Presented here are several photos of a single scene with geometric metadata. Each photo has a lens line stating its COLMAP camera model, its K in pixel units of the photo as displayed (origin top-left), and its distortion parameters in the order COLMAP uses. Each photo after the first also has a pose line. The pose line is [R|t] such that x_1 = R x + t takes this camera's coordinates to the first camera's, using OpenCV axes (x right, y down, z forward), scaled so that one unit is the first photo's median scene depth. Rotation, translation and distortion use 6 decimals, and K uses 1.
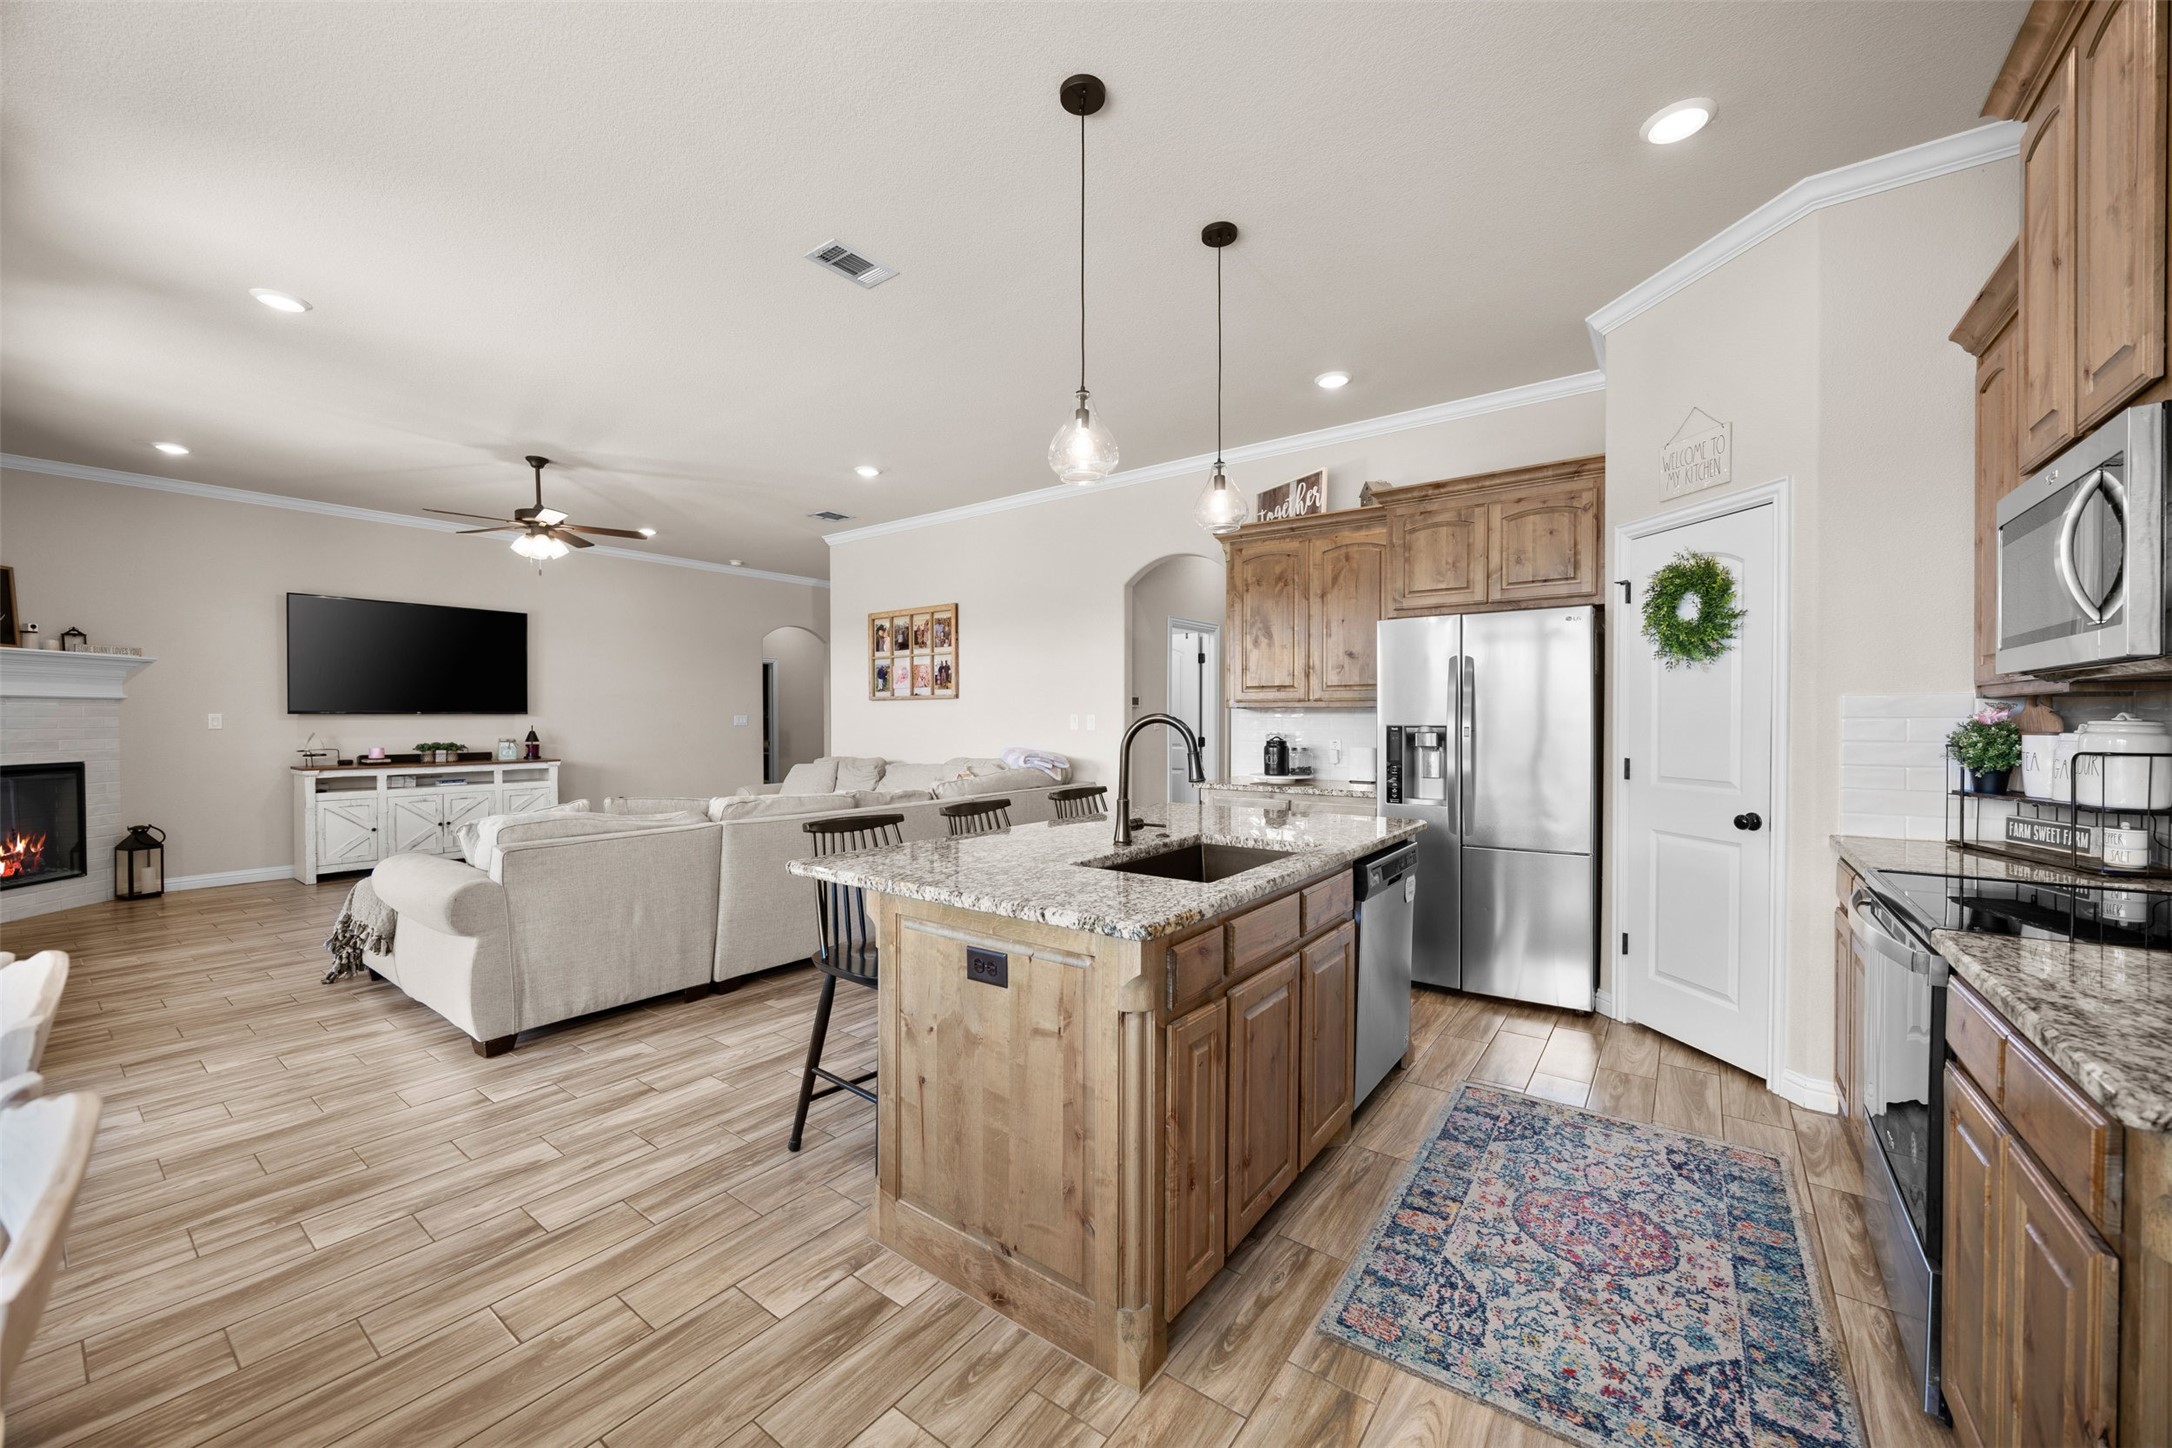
lens RADIAL K [[830.9, 0, 1058.7], [0, 830.9, 727.7], [0, 0, 1]] dist [-0.003522, -0.000773]
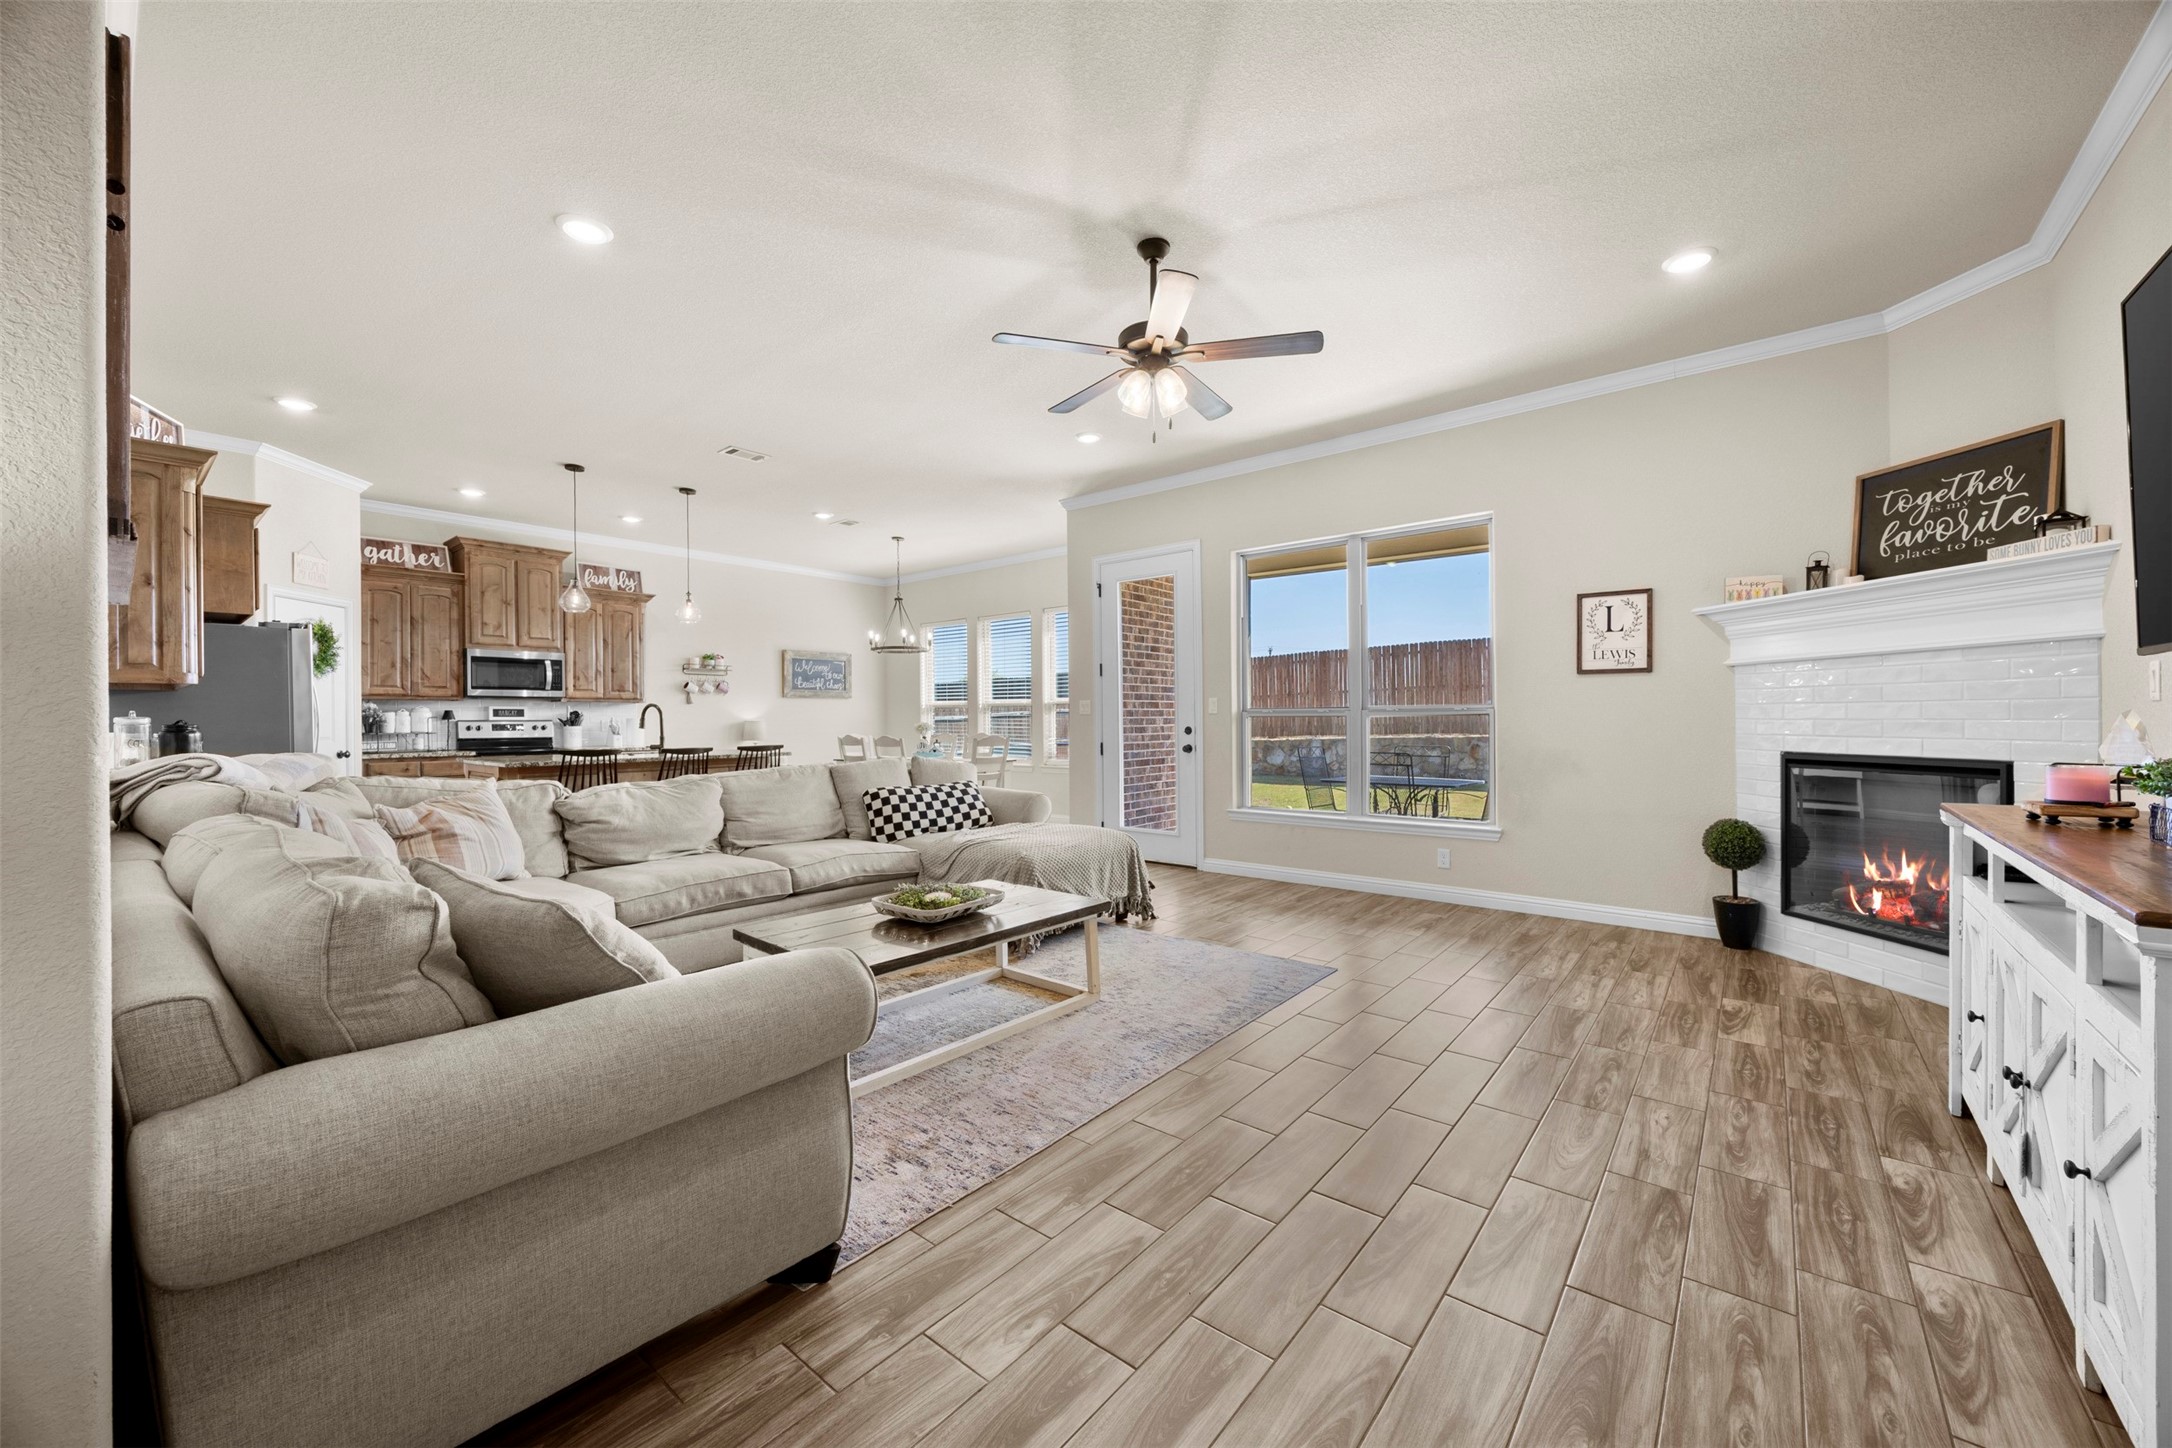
lens RADIAL K [[830.9, 0, 1048.4], [0, 830.9, 711.3], [0, 0, 1]] dist [-0.003522, -0.000773]
pose [[-0.997860, 0.005082, 0.065185, -0.617438], [0.005229, 0.999984, 0.002091, 0.004066], [-0.065174, 0.002427, -0.997871, 1.665476]]
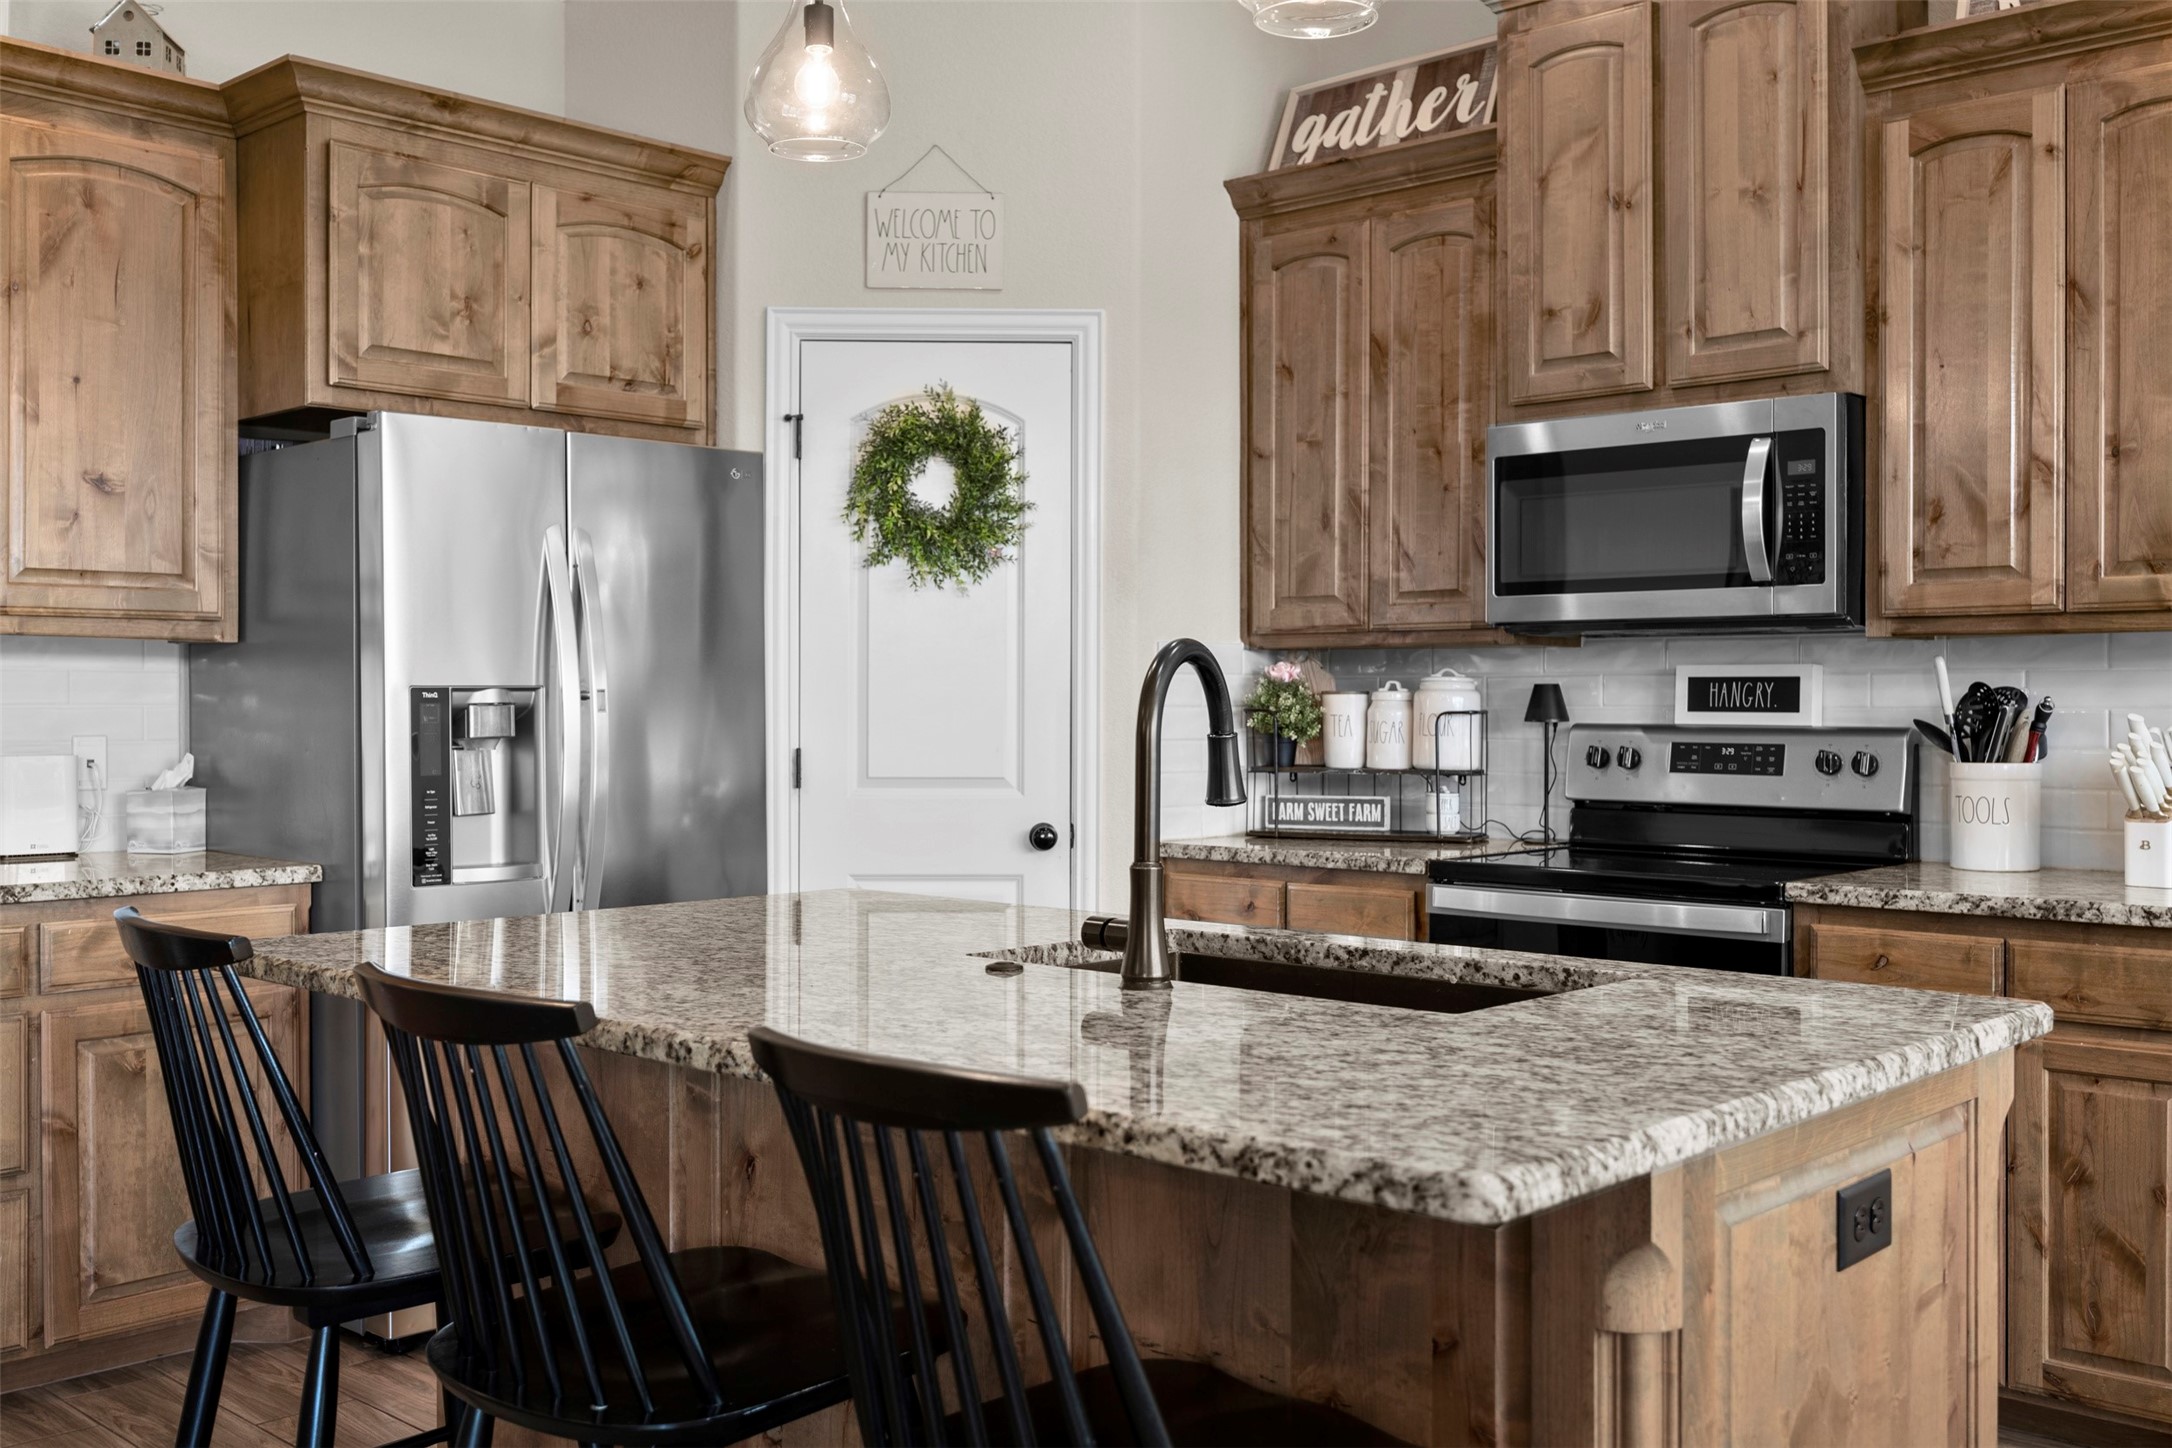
lens RADIAL K [[2070.2, 0, 1128.2], [0, 2070.2, 709.7], [0, 0, 1]] dist [0.000161, 0.000000]
pose [[0.084061, -0.004804, 0.996449, -0.409044], [0.009756, 0.999944, 0.003997, 0.005650], [-0.996413, 0.009386, 0.084103, 0.443963]]
